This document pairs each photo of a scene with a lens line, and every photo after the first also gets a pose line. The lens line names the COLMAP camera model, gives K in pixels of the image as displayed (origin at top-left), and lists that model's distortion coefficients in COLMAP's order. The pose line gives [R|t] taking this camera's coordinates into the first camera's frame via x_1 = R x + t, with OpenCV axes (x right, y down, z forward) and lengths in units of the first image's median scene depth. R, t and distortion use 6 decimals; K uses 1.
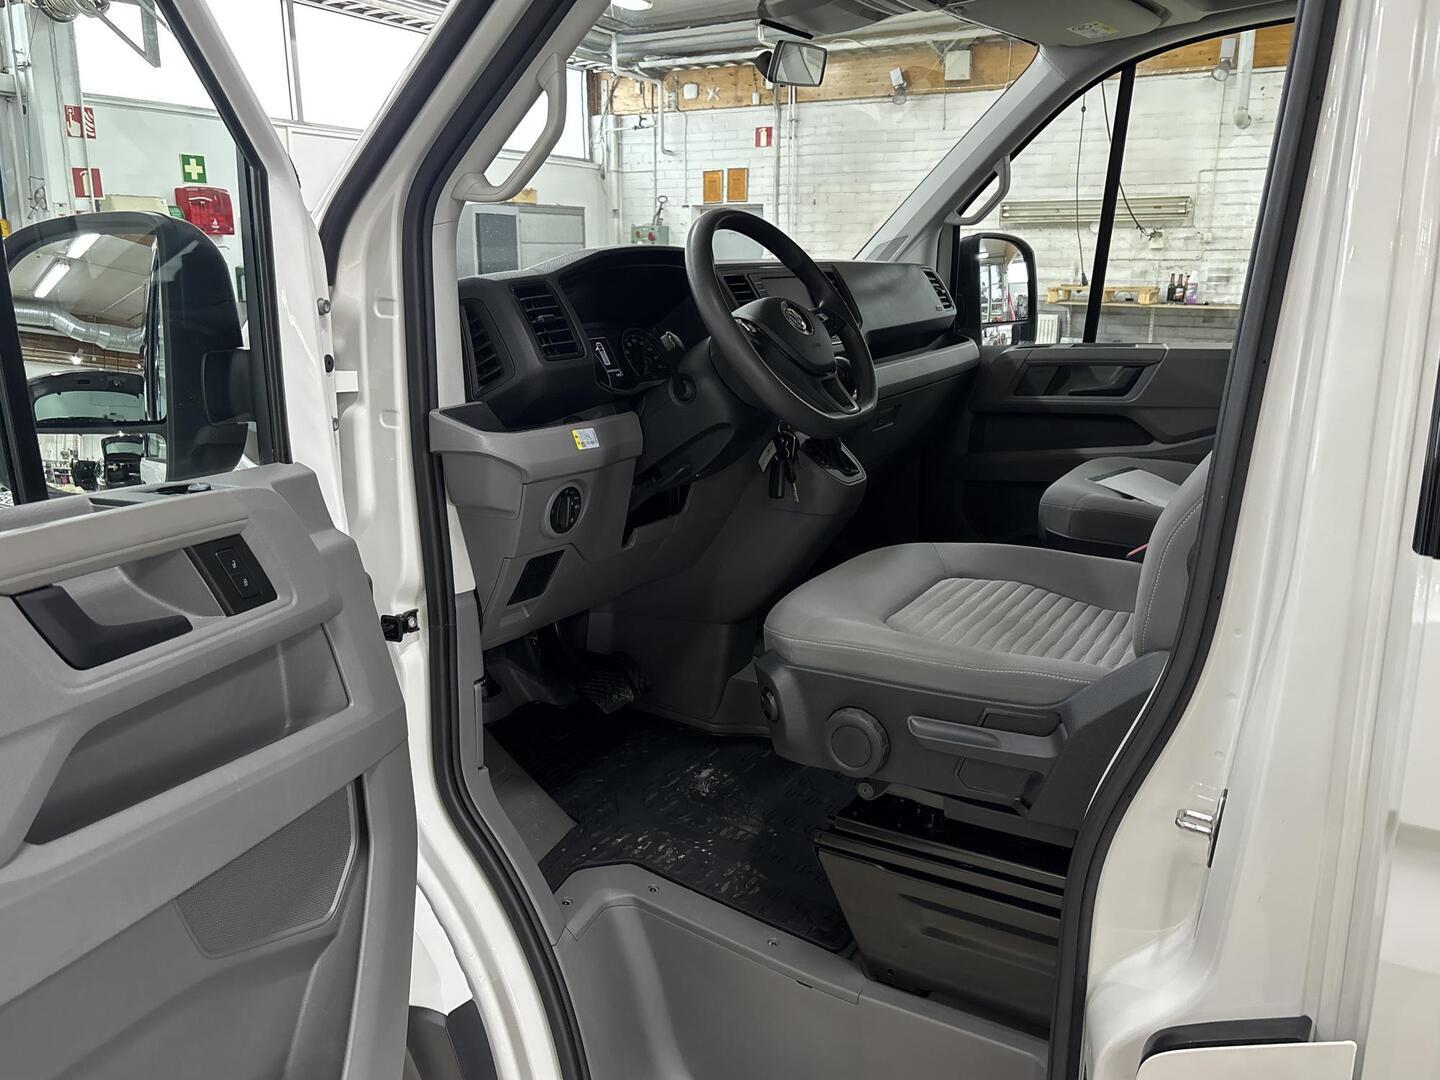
lens RADIAL K [[1147.2, 0, 705.9], [0, 1147.2, 541.9], [0, 0, 1]] dist [0.022643, -0.057631]
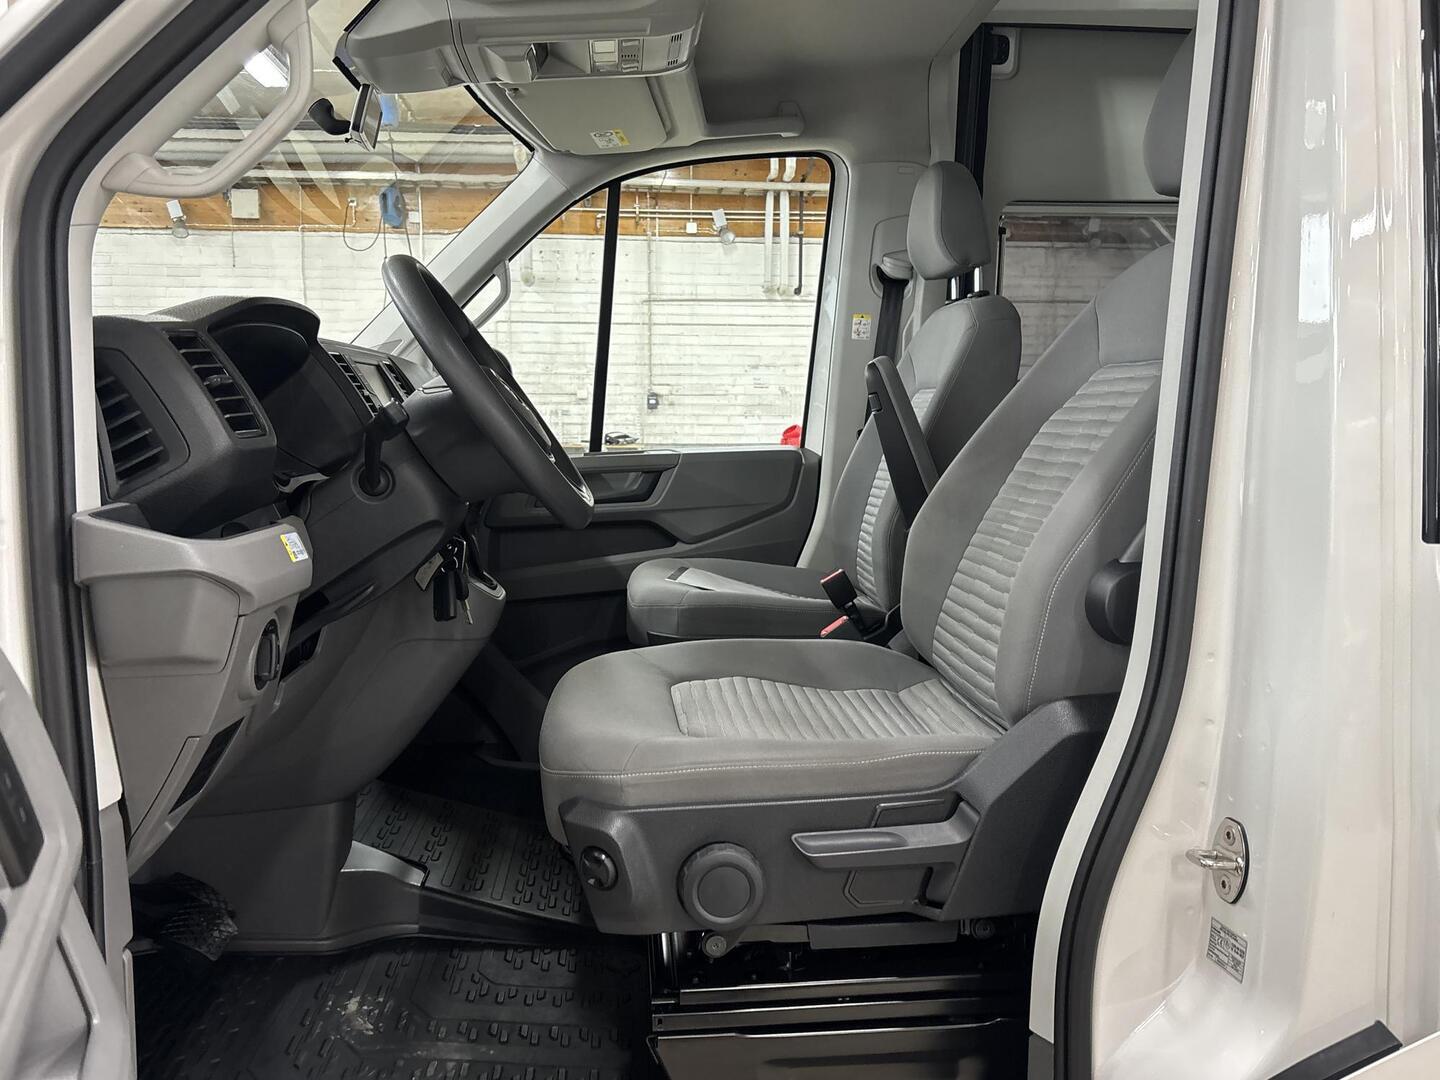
lens RADIAL K [[1147.2, 0, 717.7], [0, 1147.2, 532.7], [0, 0, 1]] dist [0.022643, -0.057631]
pose [[0.799996, -0.061109, 0.596885, -0.294222], [0.143645, 0.985377, -0.091643, 0.002311], [-0.582557, 0.159053, 0.797076, 0.270582]]
